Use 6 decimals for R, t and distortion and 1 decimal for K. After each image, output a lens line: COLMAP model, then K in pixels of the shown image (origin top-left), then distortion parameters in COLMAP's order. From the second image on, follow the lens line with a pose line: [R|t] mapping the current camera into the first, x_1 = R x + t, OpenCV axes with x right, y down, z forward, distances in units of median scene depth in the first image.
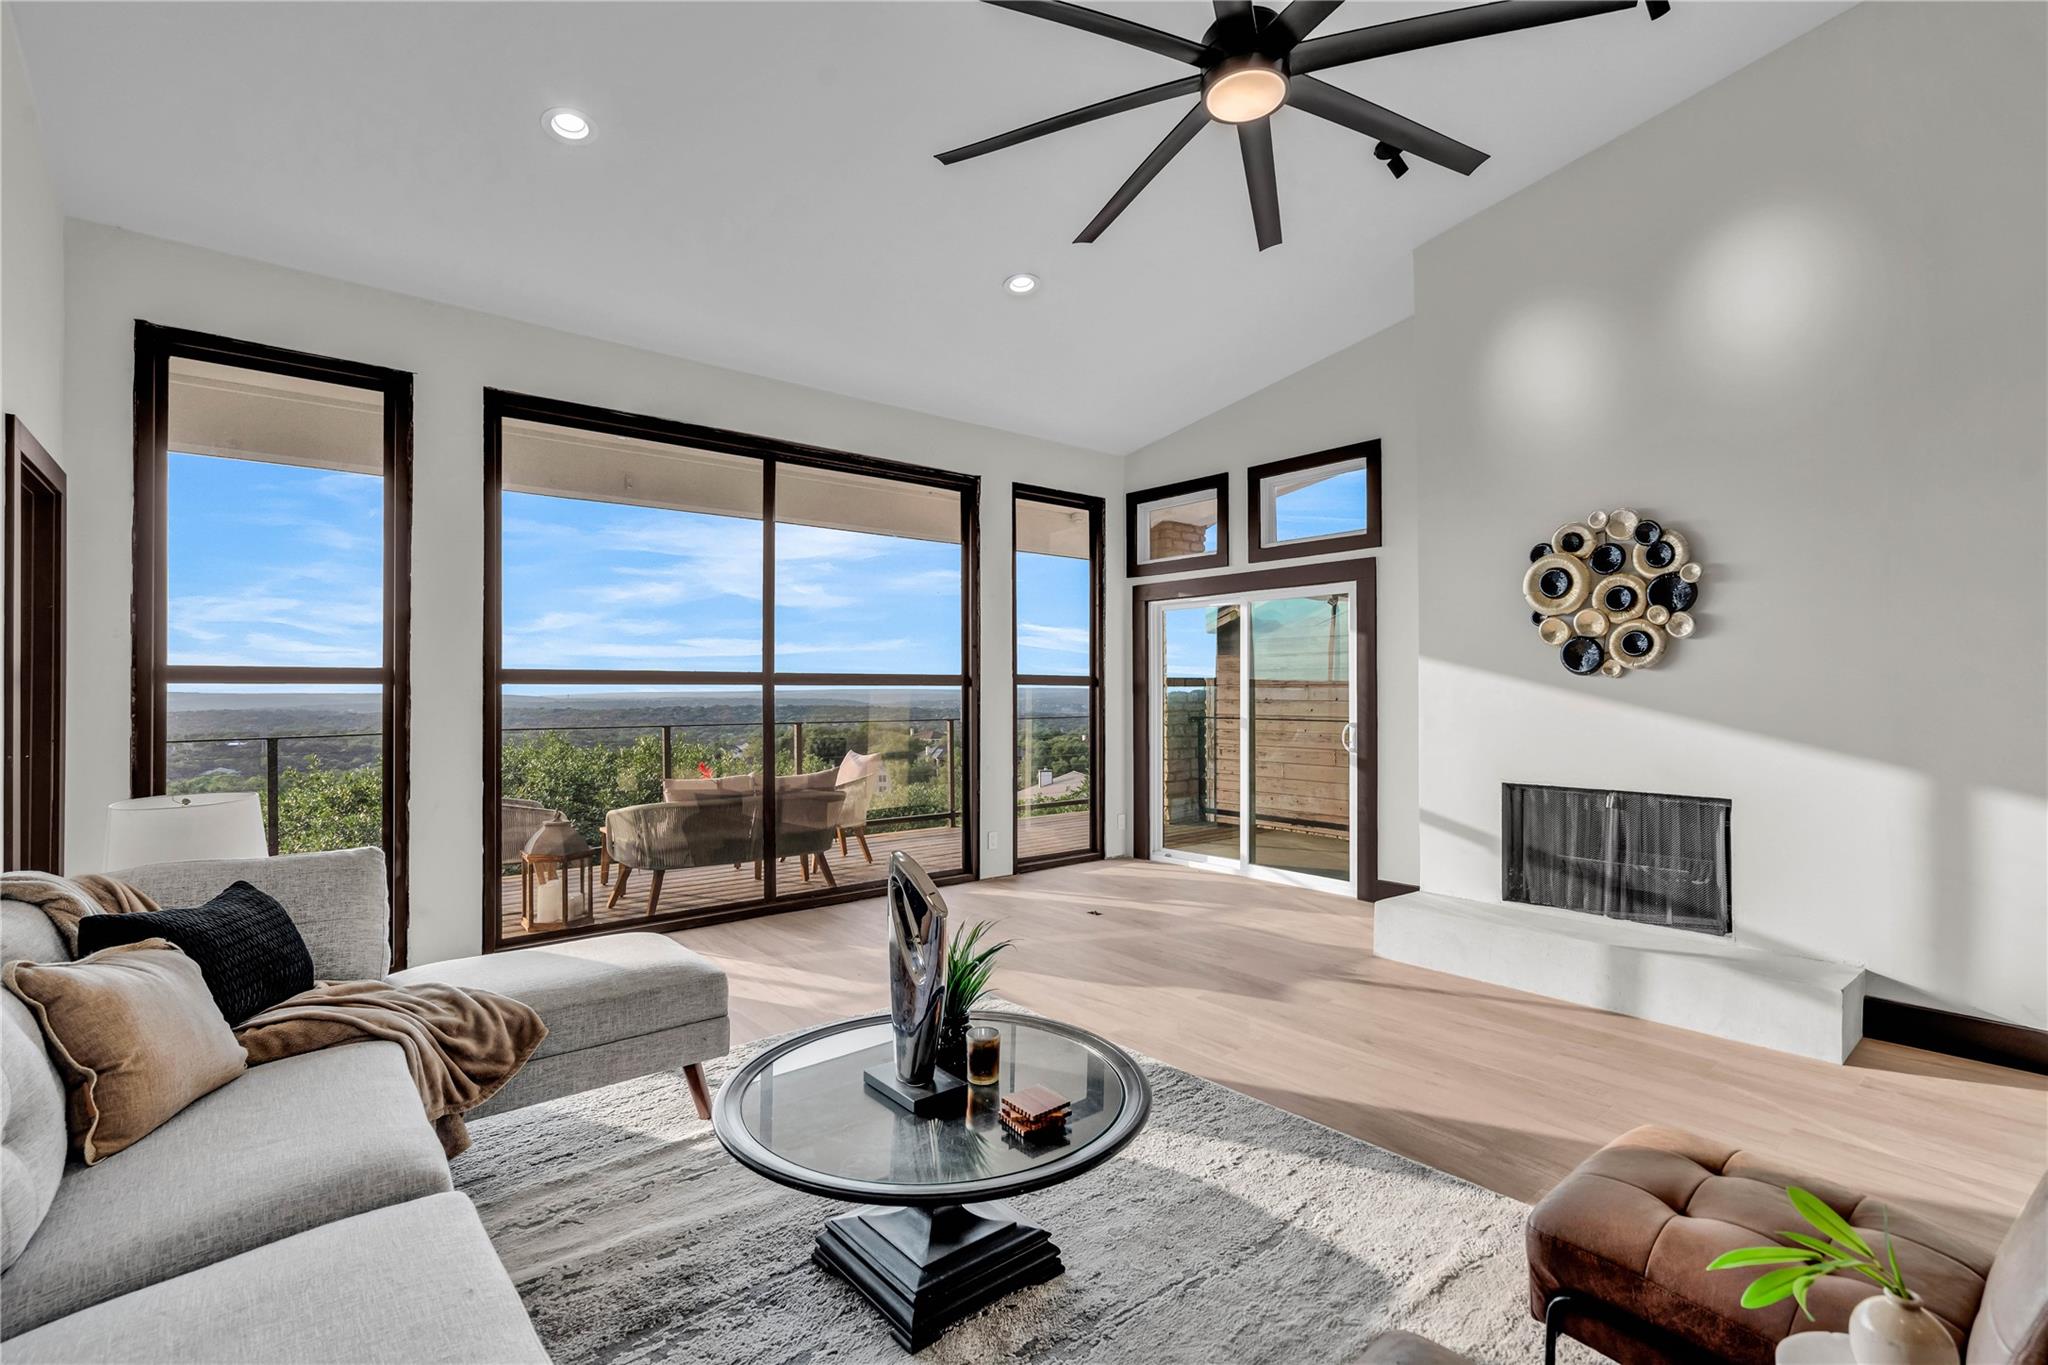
lens RADIAL K [[929.3, 0, 1025.3], [0, 929.3, 680.6], [0, 0, 1]] dist [-0.001372, 0.000141]
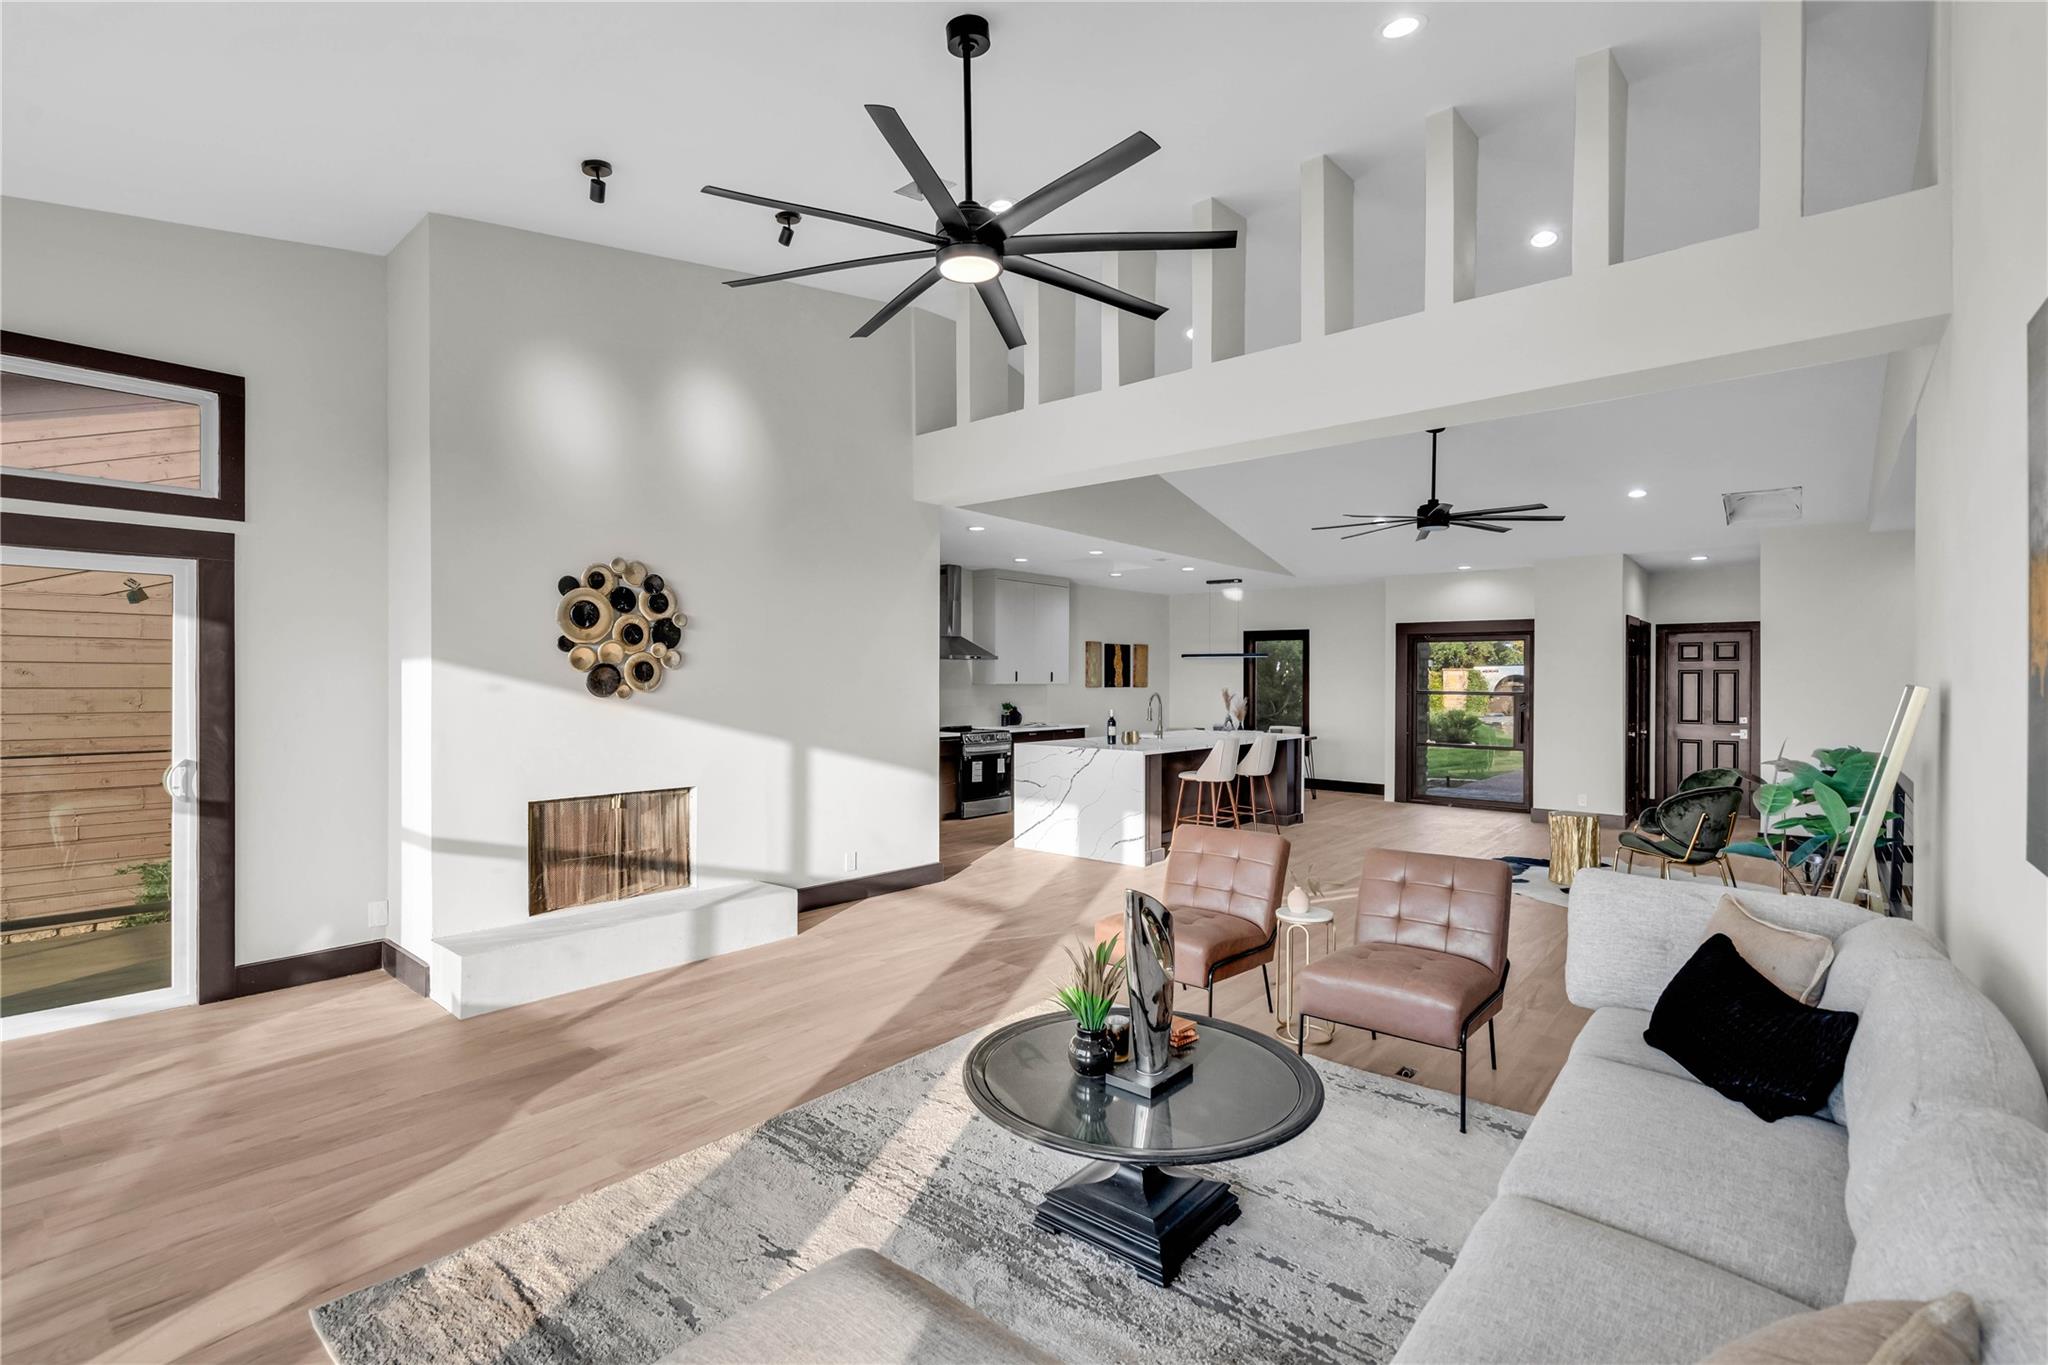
lens RADIAL K [[929.3, 0, 1025.3], [0, 929.3, 680.6], [0, 0, 1]] dist [-0.001372, 0.000141]
pose [[-0.161216, -0.002526, 0.986916, -0.597802], [-0.016175, 0.999869, -0.000083, -0.033033], [-0.986787, -0.015977, -0.161236, 0.640652]]
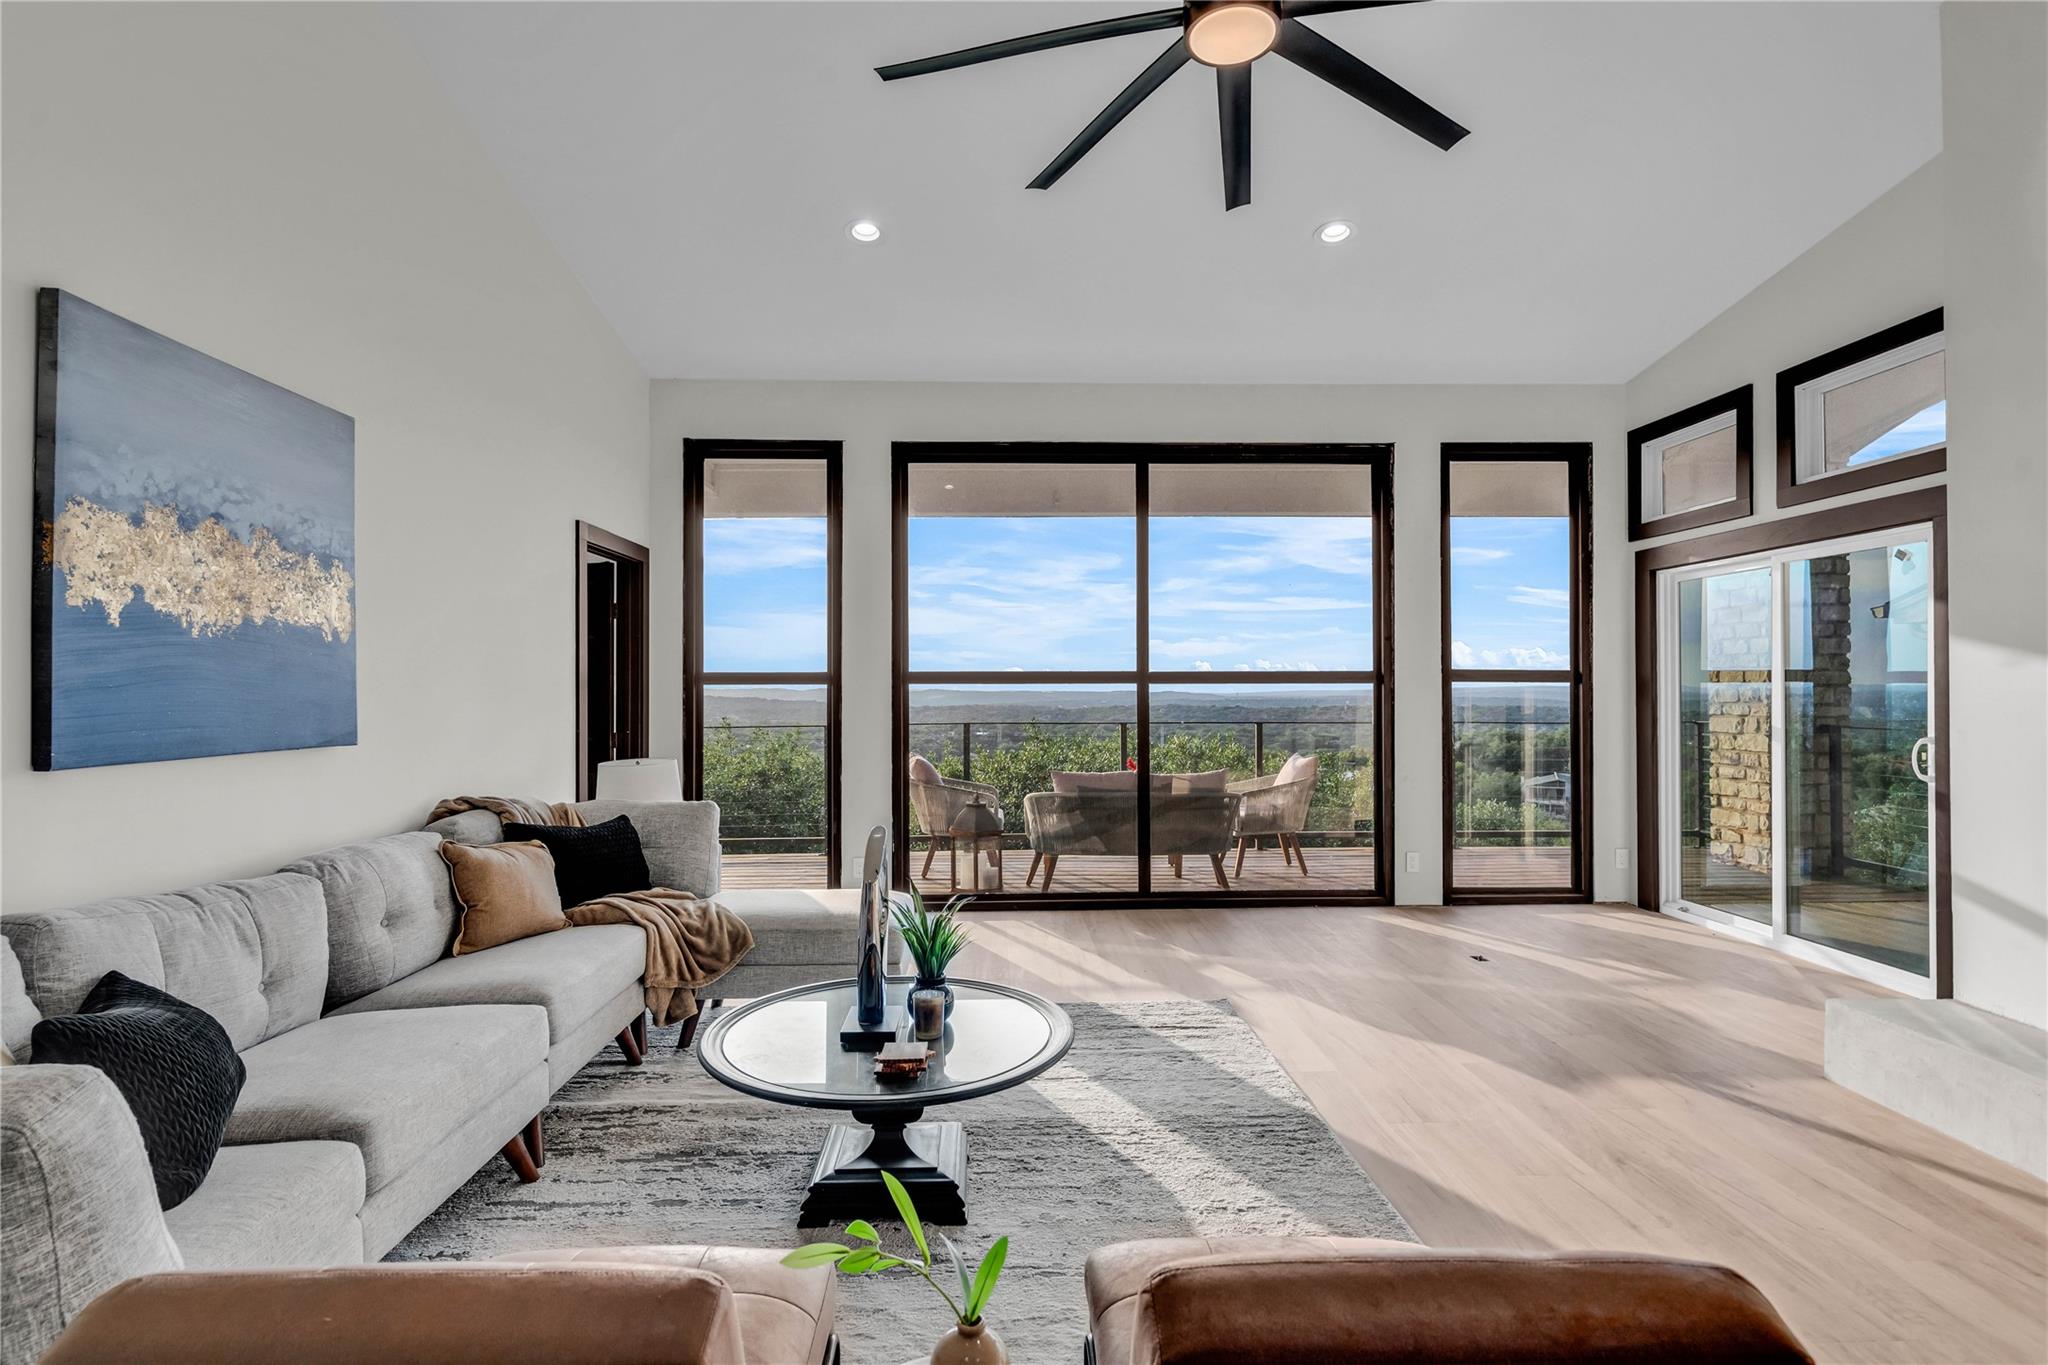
lens RADIAL K [[1014.3, 0, 1024.0], [0, 1014.3, 682.5], [0, 0, 1]] dist [0.001991, -0.000076]
pose [[0.787126, -0.005238, -0.616770, 0.387966], [0.007865, 0.999968, 0.001545, 0.000821], [0.616743, -0.006067, 0.787142, 0.052844]]
